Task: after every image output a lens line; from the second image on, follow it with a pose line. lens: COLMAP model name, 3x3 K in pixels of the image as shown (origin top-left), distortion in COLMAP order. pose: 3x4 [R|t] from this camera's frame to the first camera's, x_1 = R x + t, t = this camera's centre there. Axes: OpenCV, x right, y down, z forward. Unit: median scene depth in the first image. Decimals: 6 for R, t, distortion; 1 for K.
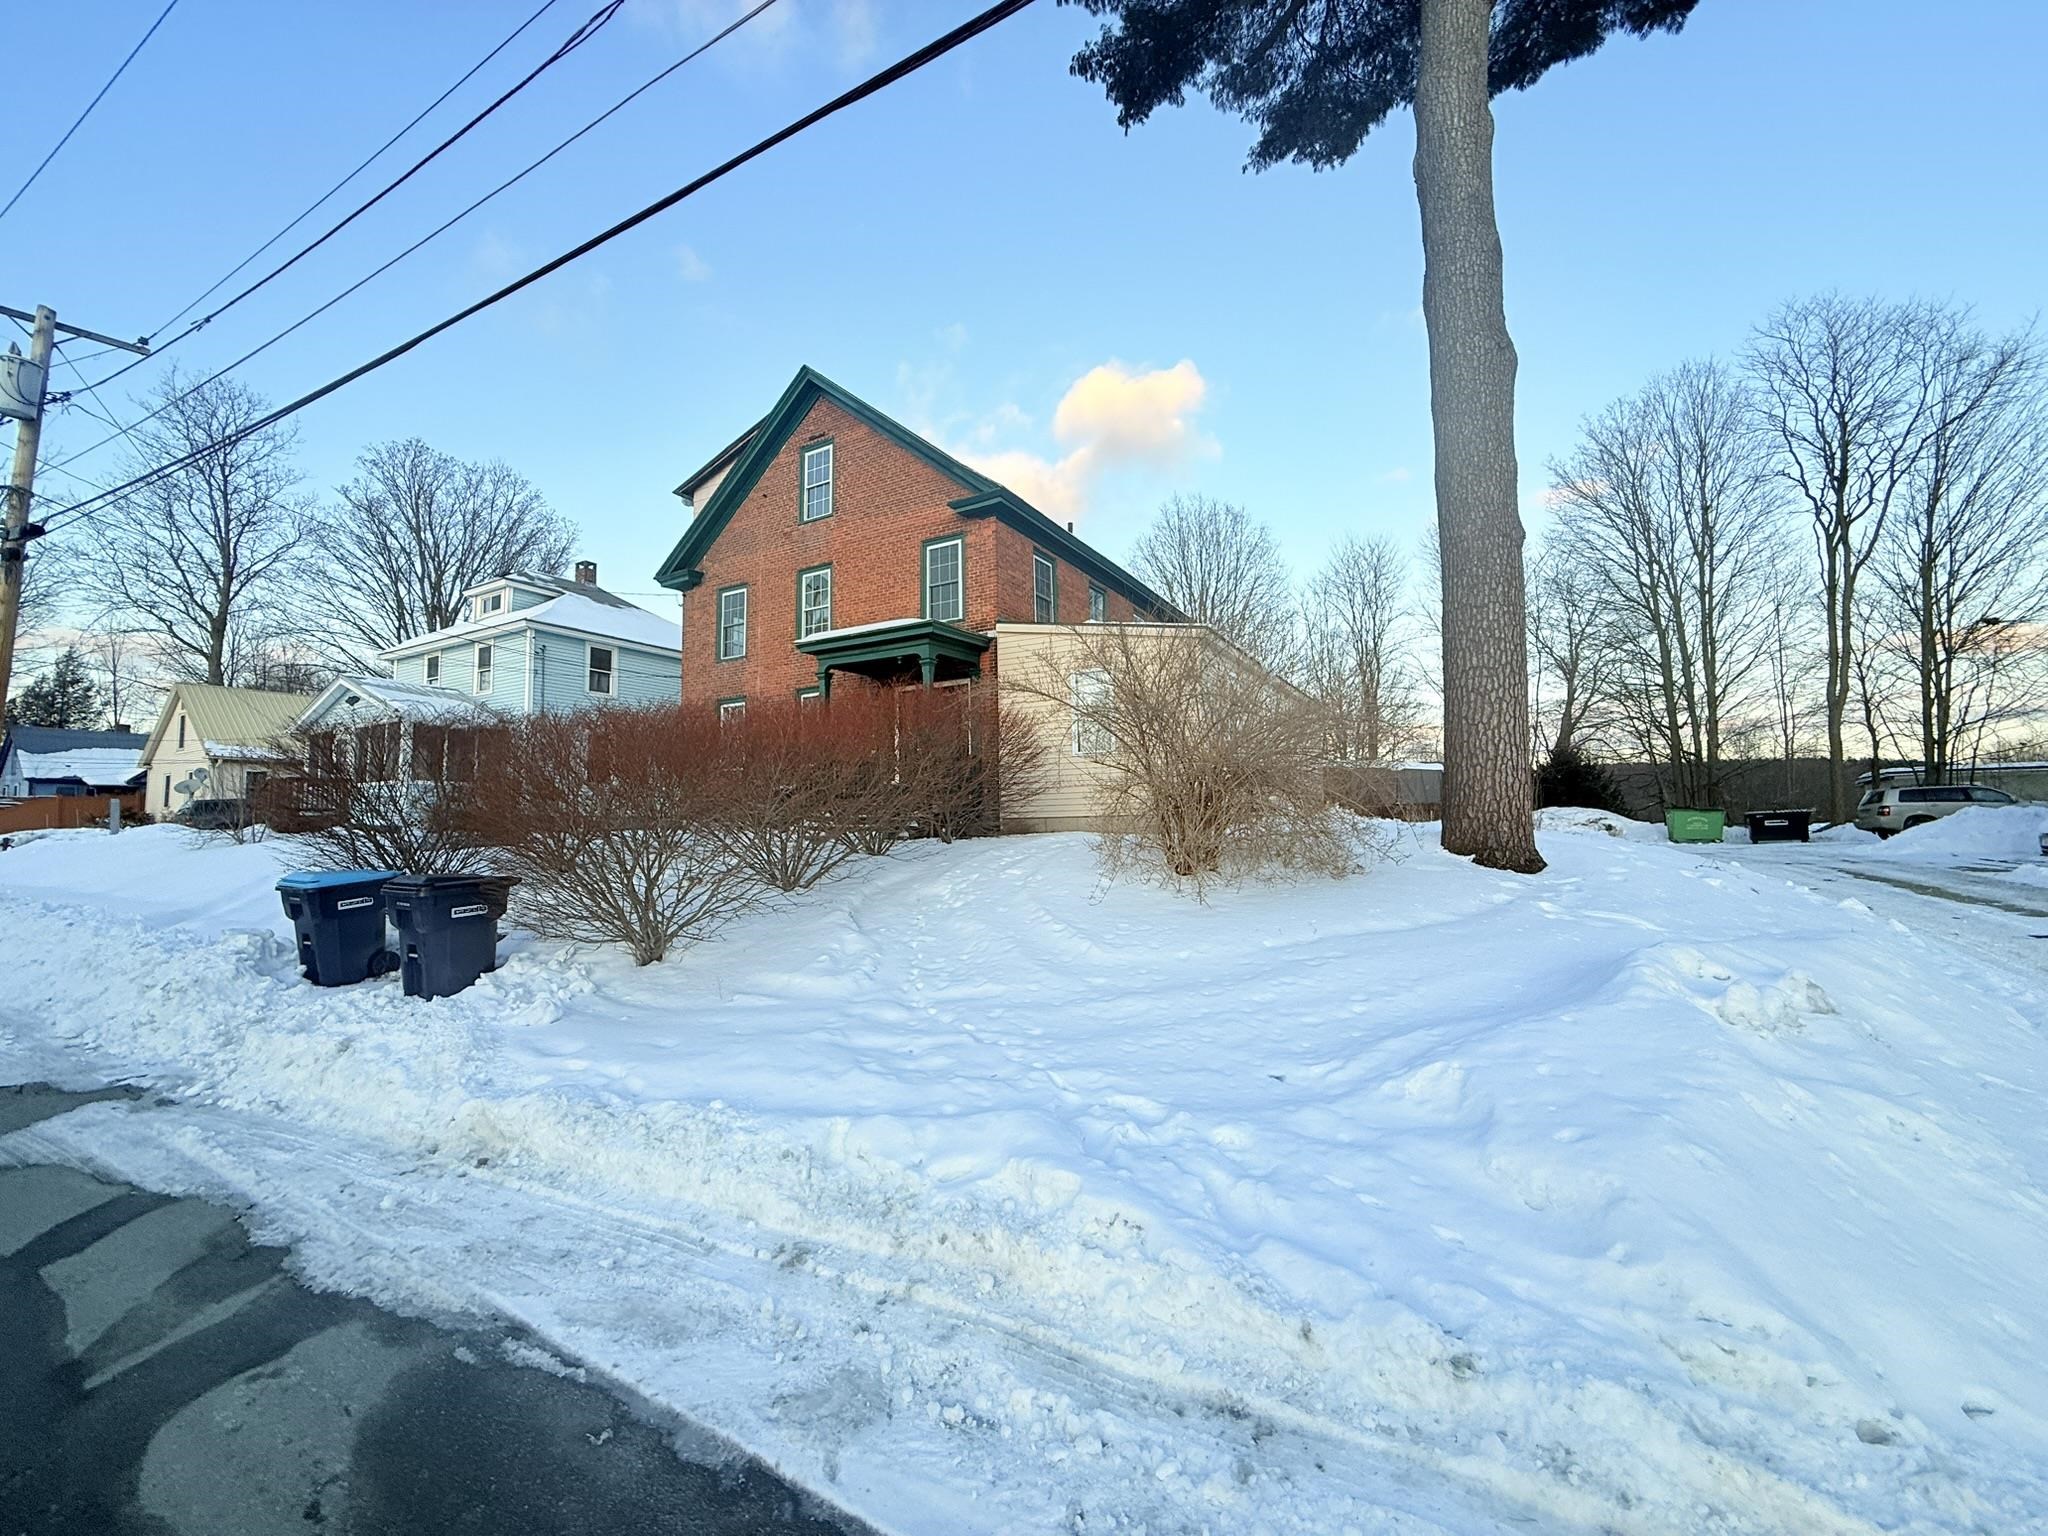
lens RADIAL K [[814.7, 0, 1018.2], [0, 814.7, 758.4], [0, 0, 1]] dist [0.000788, 0.000189]
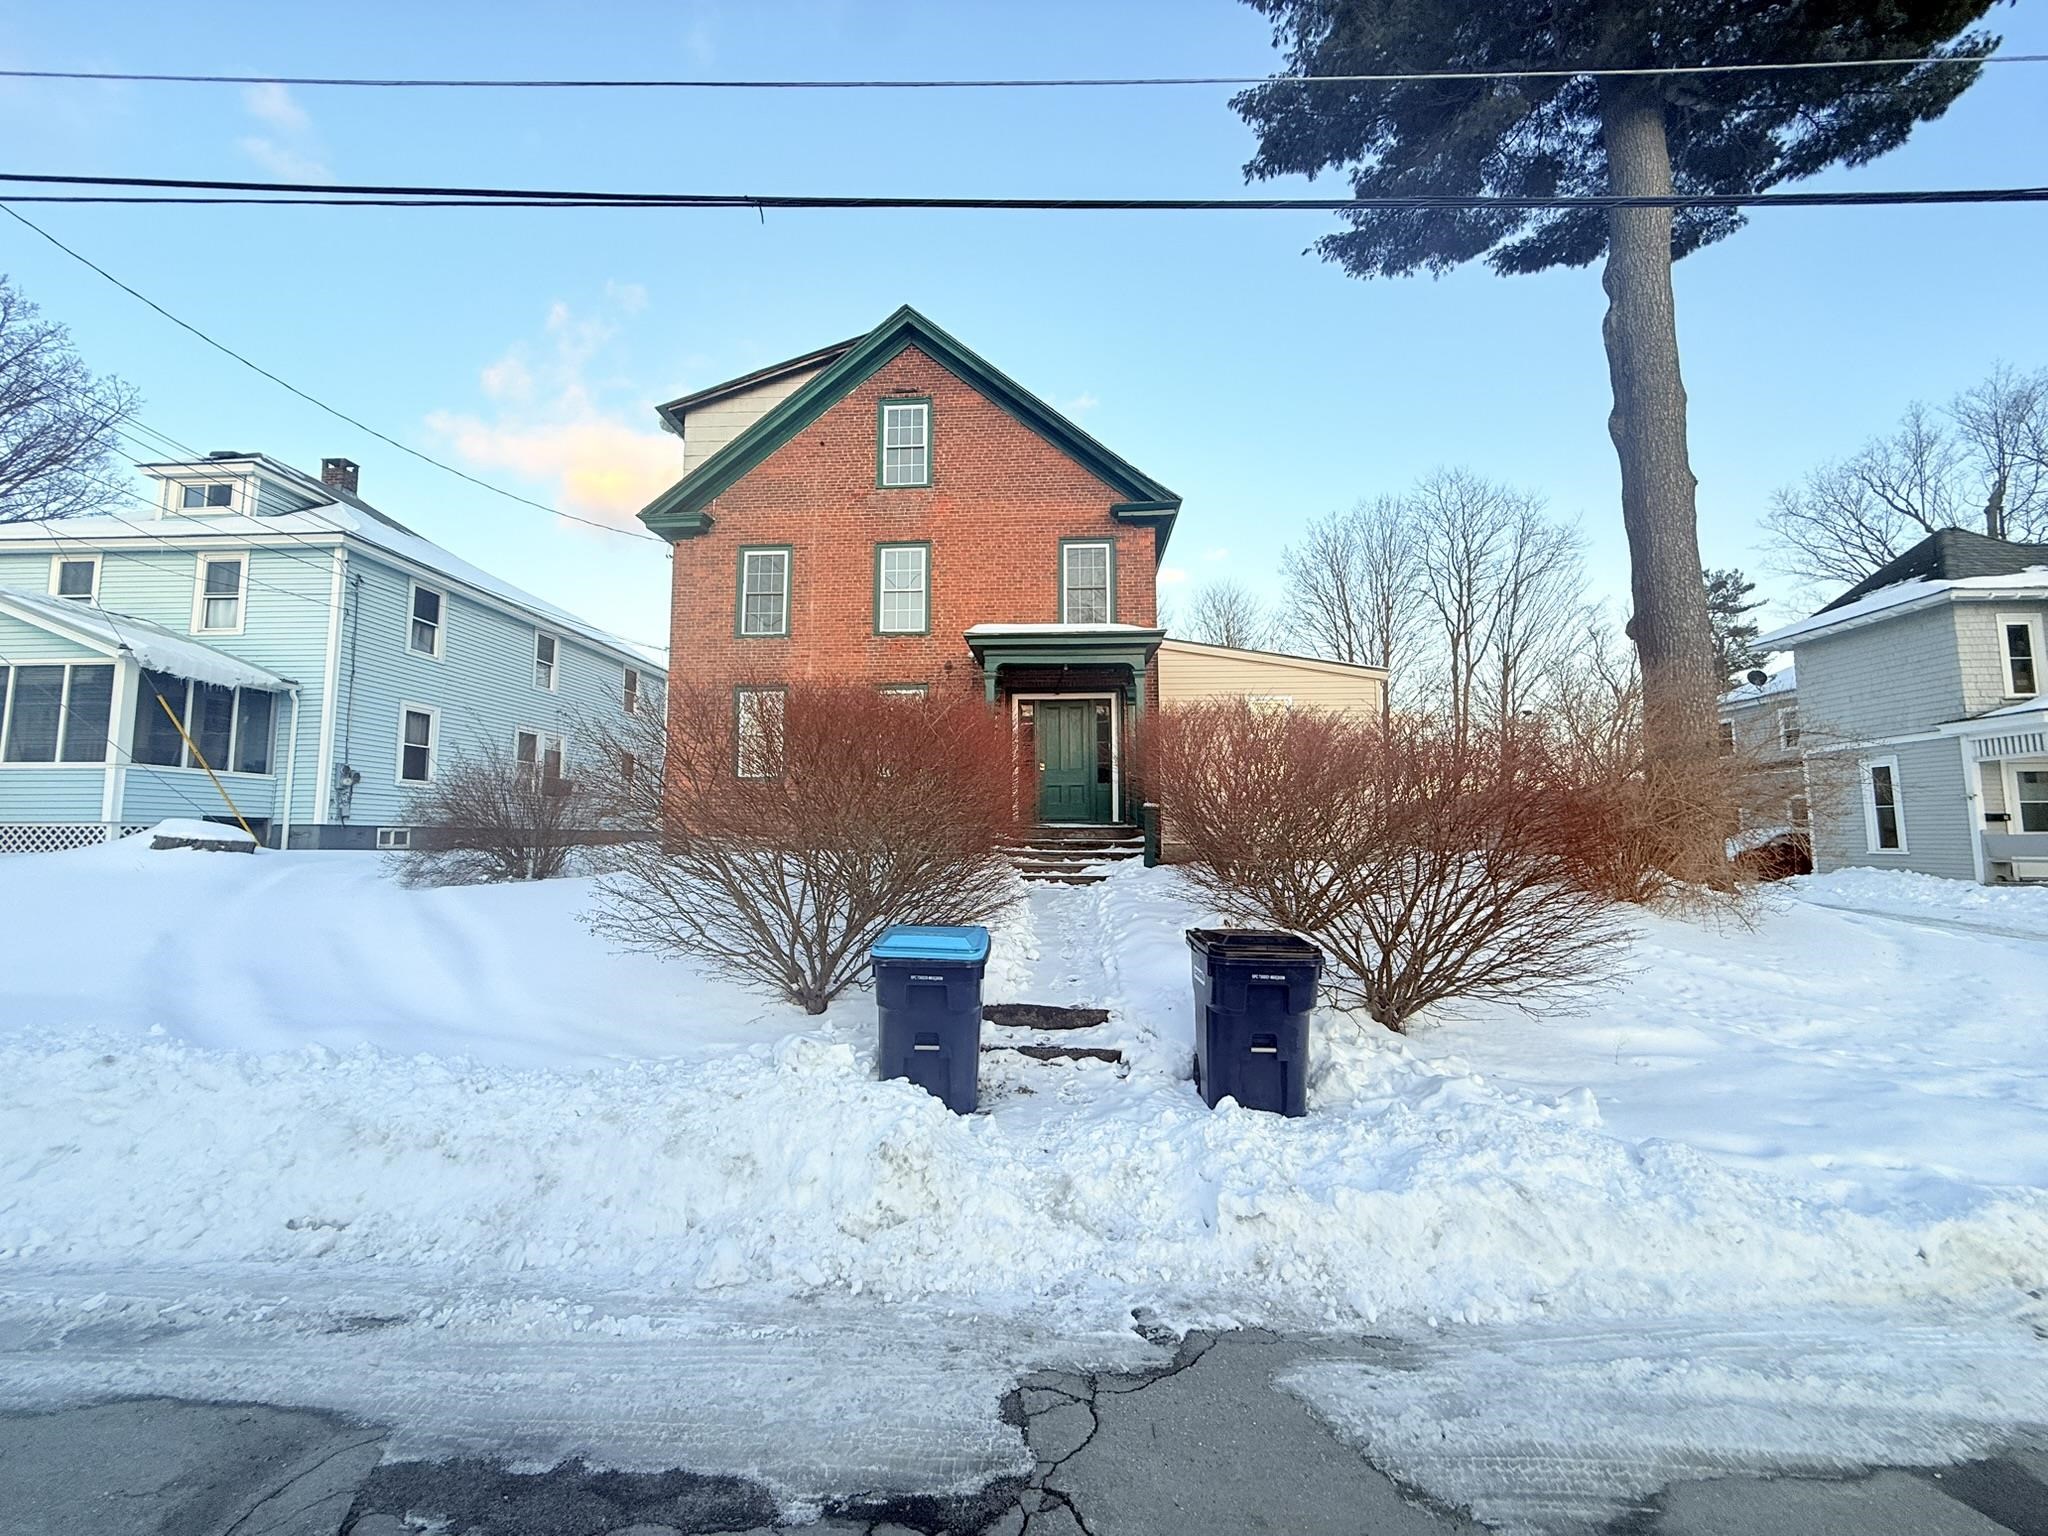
lens RADIAL K [[814.7, 0, 1018.2], [0, 814.7, 758.4], [0, 0, 1]] dist [0.000788, 0.000189]
pose [[0.891373, 0.059368, 0.449367, -0.500124], [-0.050658, 0.998223, -0.031394, 0.010014], [-0.450432, 0.005219, 0.892796, 0.187075]]
